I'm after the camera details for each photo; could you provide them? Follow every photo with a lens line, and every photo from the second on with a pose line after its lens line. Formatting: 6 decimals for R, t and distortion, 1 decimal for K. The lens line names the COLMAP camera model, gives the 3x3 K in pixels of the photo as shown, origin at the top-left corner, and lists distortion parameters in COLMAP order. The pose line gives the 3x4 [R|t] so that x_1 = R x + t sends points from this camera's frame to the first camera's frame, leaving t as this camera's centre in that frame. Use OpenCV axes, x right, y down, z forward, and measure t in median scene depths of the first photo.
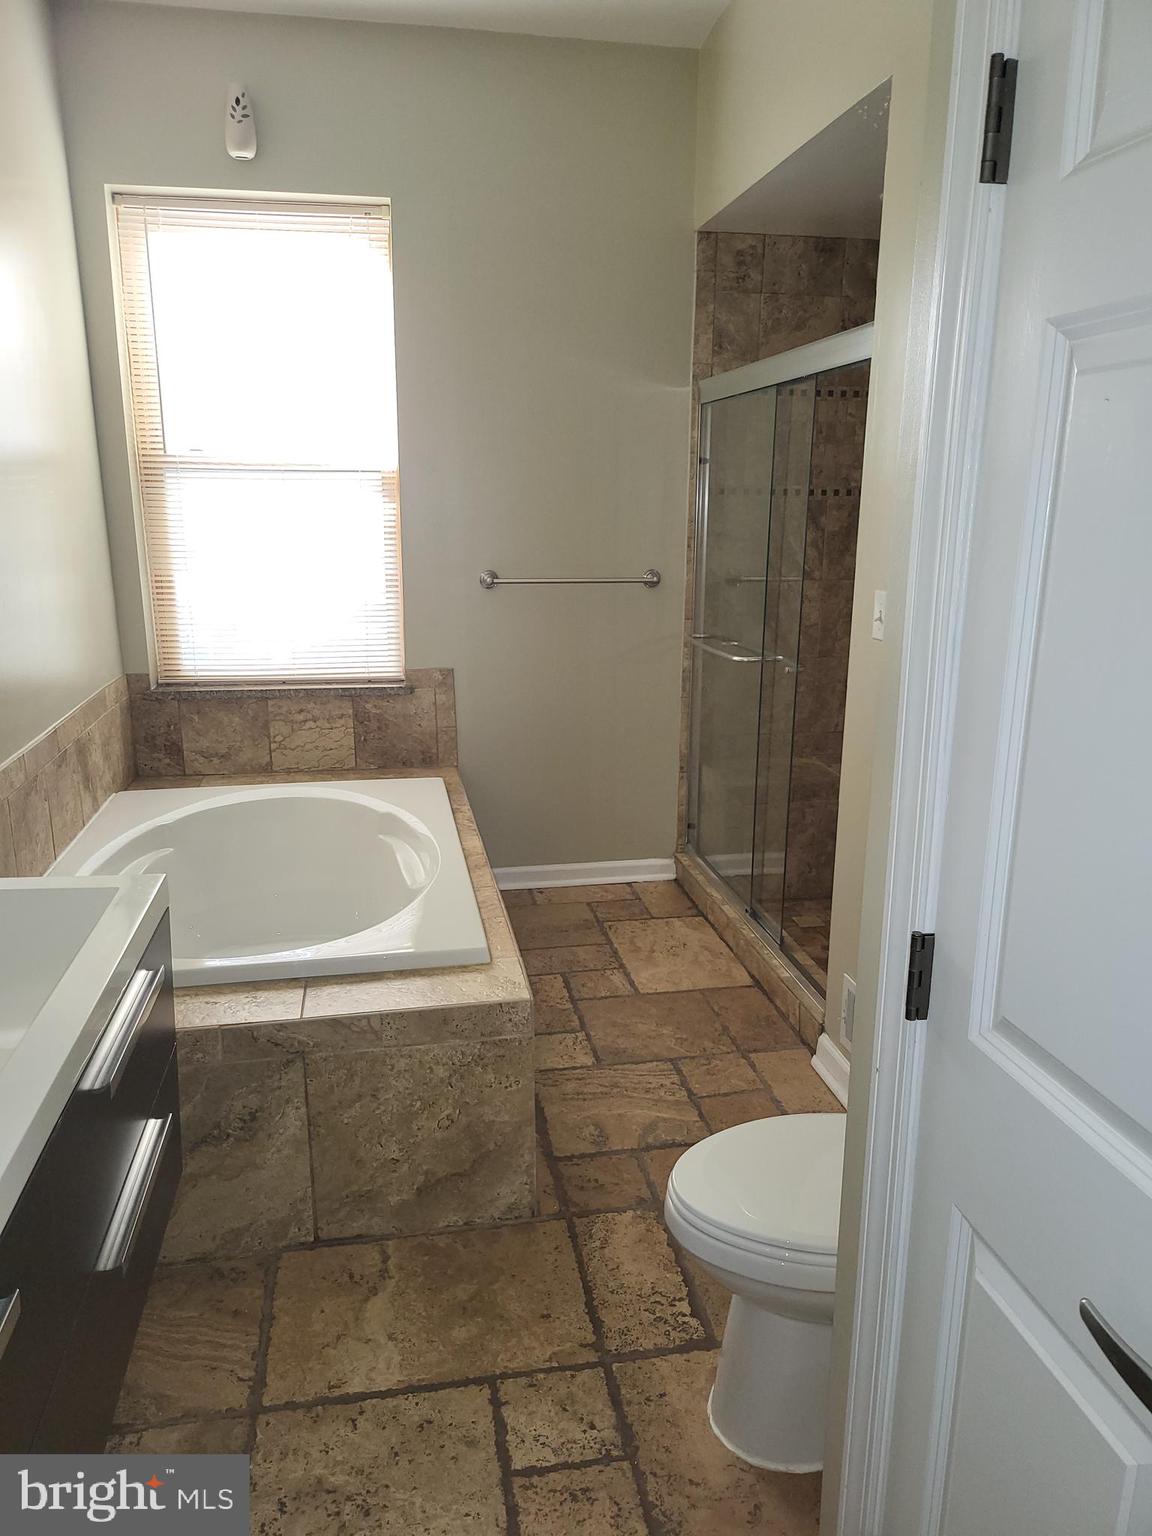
lens RADIAL K [[1092.5, 0, 580.9], [0, 1092.5, 772.6], [0, 0, 1]] dist [0.057470, -0.056827]
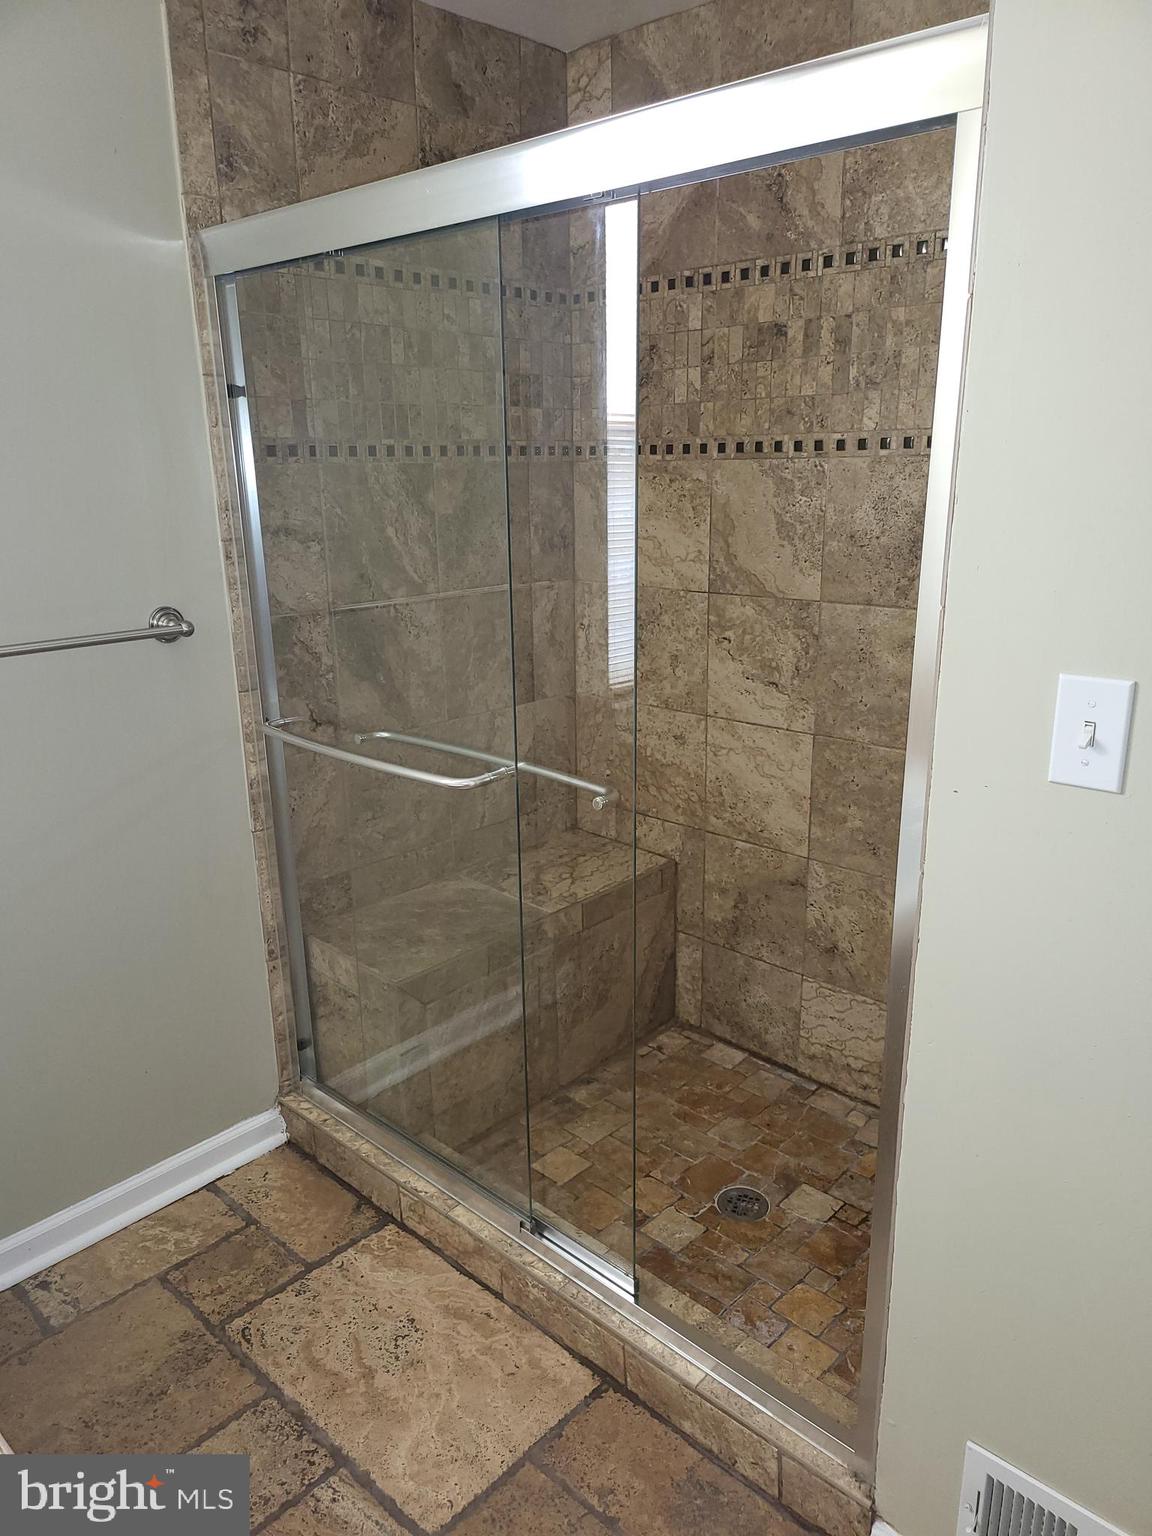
lens RADIAL K [[1092.5, 0, 583.7], [0, 1092.5, 779.9], [0, 0, 1]] dist [0.057470, -0.056827]
pose [[0.806738, -0.185077, 0.561178, -0.082240], [0.162046, 0.982569, 0.091098, -0.123904], [-0.568257, 0.017444, 0.822666, 0.479734]]
